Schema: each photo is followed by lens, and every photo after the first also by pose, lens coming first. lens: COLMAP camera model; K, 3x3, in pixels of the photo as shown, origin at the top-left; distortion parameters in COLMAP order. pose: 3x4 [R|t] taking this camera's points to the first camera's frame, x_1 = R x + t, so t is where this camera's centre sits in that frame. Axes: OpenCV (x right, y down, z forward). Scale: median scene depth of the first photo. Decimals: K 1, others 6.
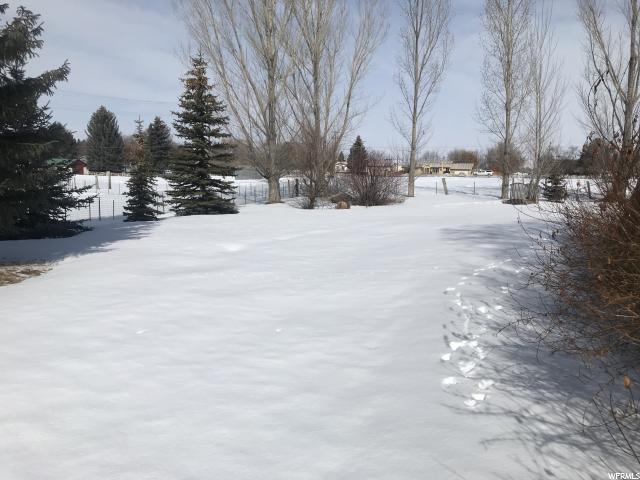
lens RADIAL K [[519.6, 0, 320.0], [0, 519.6, 240.0], [0, 0, 1]] dist [0.025653, -0.011496]
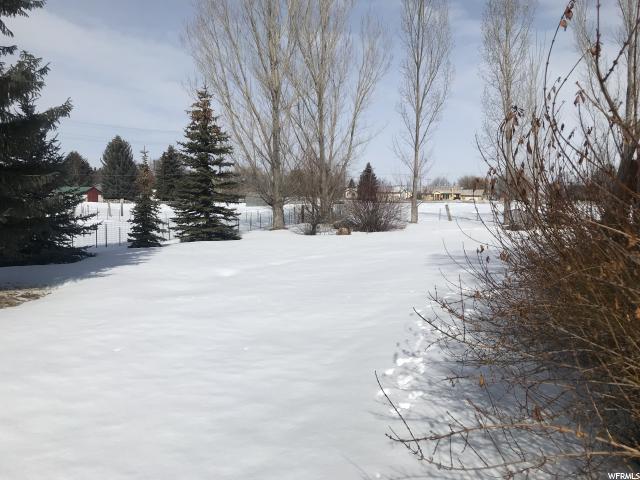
lens RADIAL K [[519.6, 0, 320.0], [0, 519.6, 240.0], [0, 0, 1]] dist [0.025653, -0.011496]
pose [[0.999724, -0.001831, -0.023419, 0.022760], [0.000653, 0.998737, -0.050240, 0.000942], [0.023482, 0.050211, 0.998463, -0.018205]]
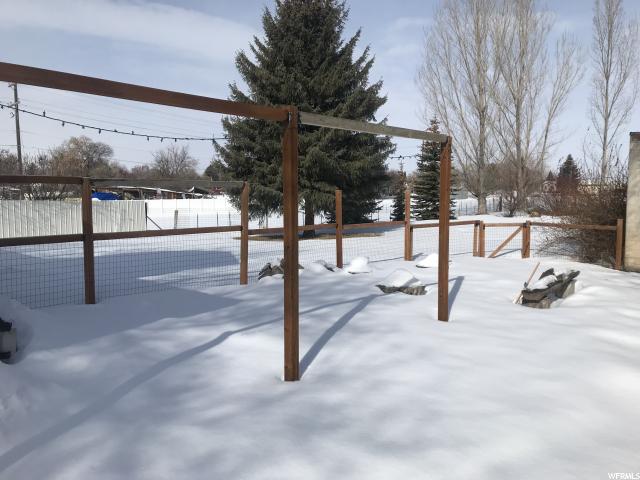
lens RADIAL K [[519.6, 0, 320.0], [0, 519.6, 240.0], [0, 0, 1]] dist [0.025653, -0.011496]
pose [[0.929123, 0.016895, -0.369386, 0.028107], [-0.032383, 0.998835, -0.035768, 0.072756], [0.368351, 0.045195, 0.928588, -0.530322]]
